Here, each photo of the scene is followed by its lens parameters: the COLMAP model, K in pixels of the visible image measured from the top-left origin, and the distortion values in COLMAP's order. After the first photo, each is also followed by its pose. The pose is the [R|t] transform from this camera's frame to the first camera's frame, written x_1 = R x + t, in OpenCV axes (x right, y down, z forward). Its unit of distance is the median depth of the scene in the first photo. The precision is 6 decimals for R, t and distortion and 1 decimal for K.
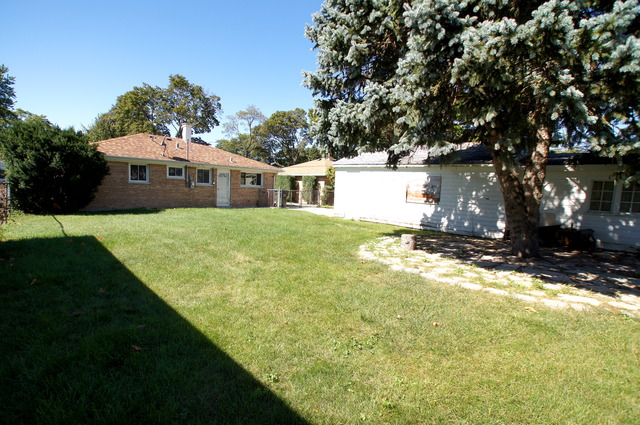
lens RADIAL K [[295.6, 0, 320.0], [0, 295.6, 212.5], [0, 0, 1]] dist [-0.021986, 0.000459]
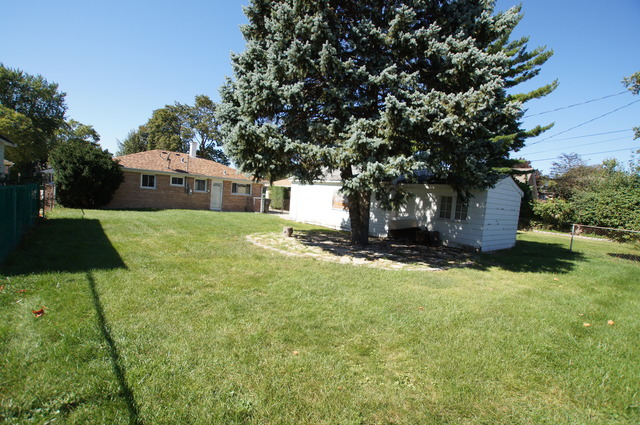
lens RADIAL K [[295.6, 0, 320.0], [0, 295.6, 212.5], [0, 0, 1]] dist [-0.021986, 0.000459]
pose [[0.995358, 0.037827, -0.088491, 0.357369], [-0.041214, 0.998474, -0.036770, 0.029311], [0.086965, 0.040246, 0.995398, -0.311630]]
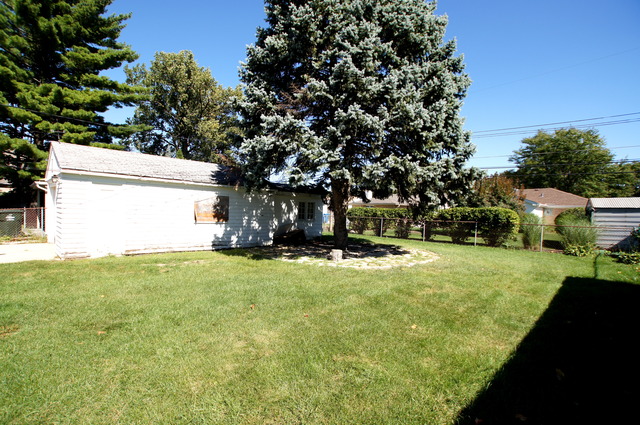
lens RADIAL K [[295.6, 0, 320.0], [0, 295.6, 212.5], [0, 0, 1]] dist [-0.021986, 0.000459]
pose [[-0.015051, -0.039467, 0.999108, -0.607522], [0.073827, 0.996449, 0.040474, -0.080865], [-0.997157, 0.074370, -0.012084, 0.651129]]
